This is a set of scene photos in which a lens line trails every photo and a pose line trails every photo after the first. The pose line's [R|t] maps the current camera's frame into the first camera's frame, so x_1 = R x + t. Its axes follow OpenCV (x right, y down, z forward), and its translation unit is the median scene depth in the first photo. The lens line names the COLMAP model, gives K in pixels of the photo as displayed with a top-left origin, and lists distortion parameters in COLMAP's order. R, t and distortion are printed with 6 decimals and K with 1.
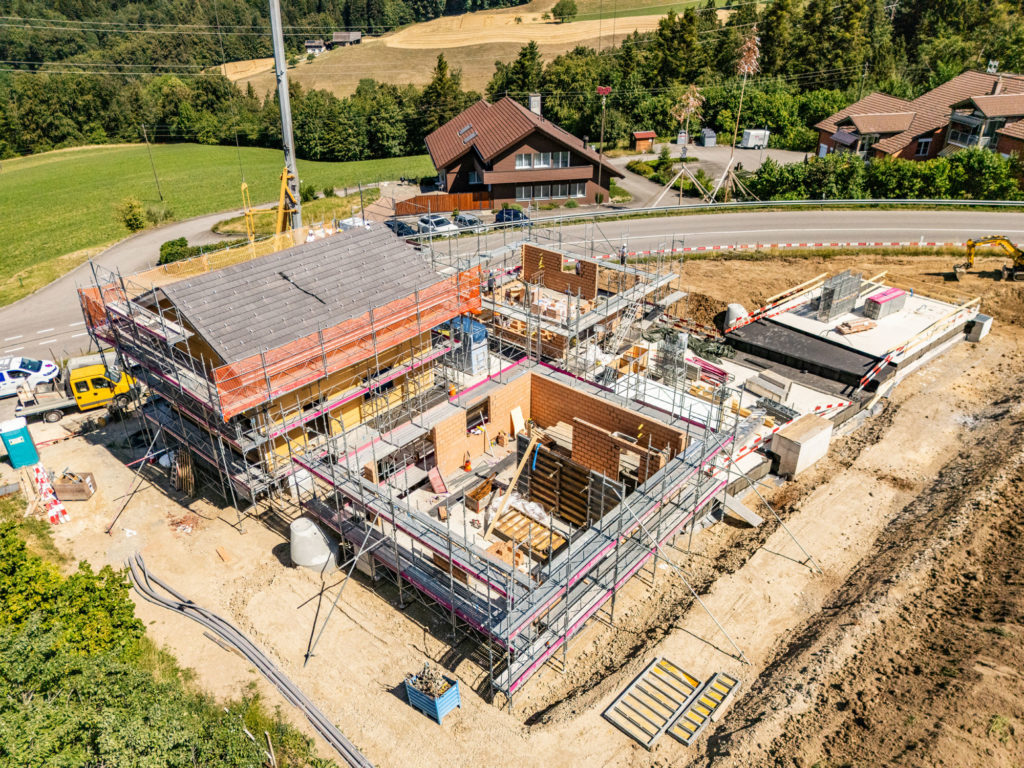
lens RADIAL K [[733.4, 0, 512.0], [0, 733.4, 384.0], [0, 0, 1]] dist [0.059782, -0.055596]
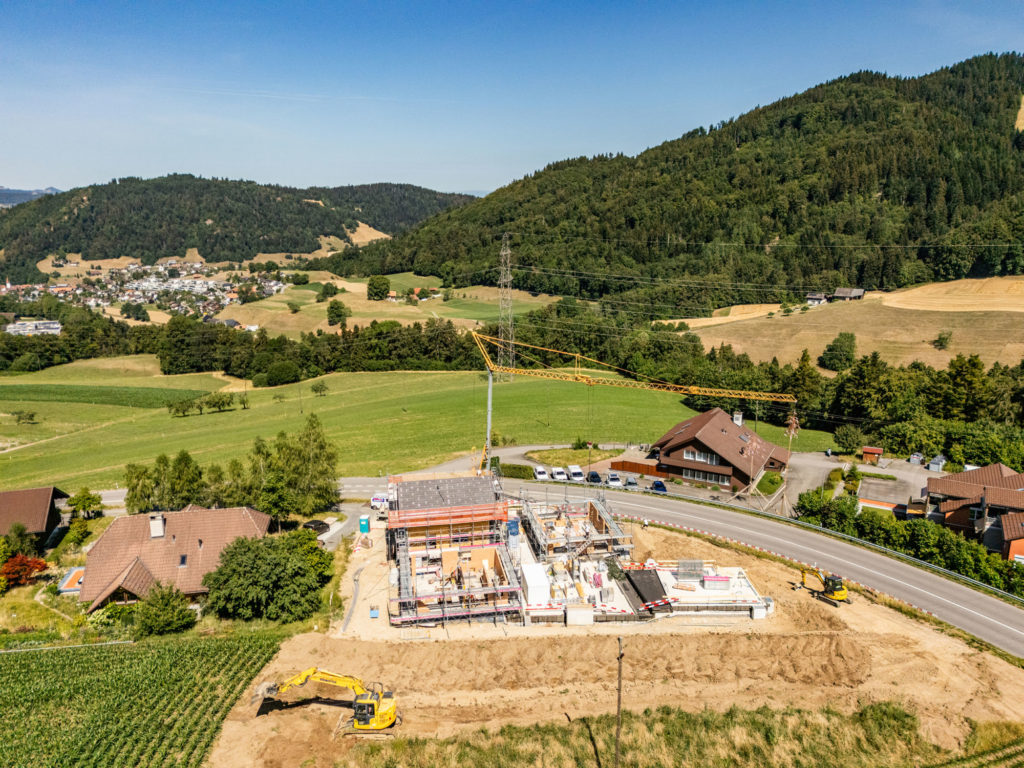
lens RADIAL K [[733.4, 0, 512.0], [0, 733.4, 384.0], [0, 0, 1]] dist [0.059782, -0.055596]
pose [[0.769198, 0.155747, -0.619740, 0.204067], [-0.319550, 0.933621, -0.161985, -0.019571], [0.553374, 0.322636, 0.767908, -0.143981]]
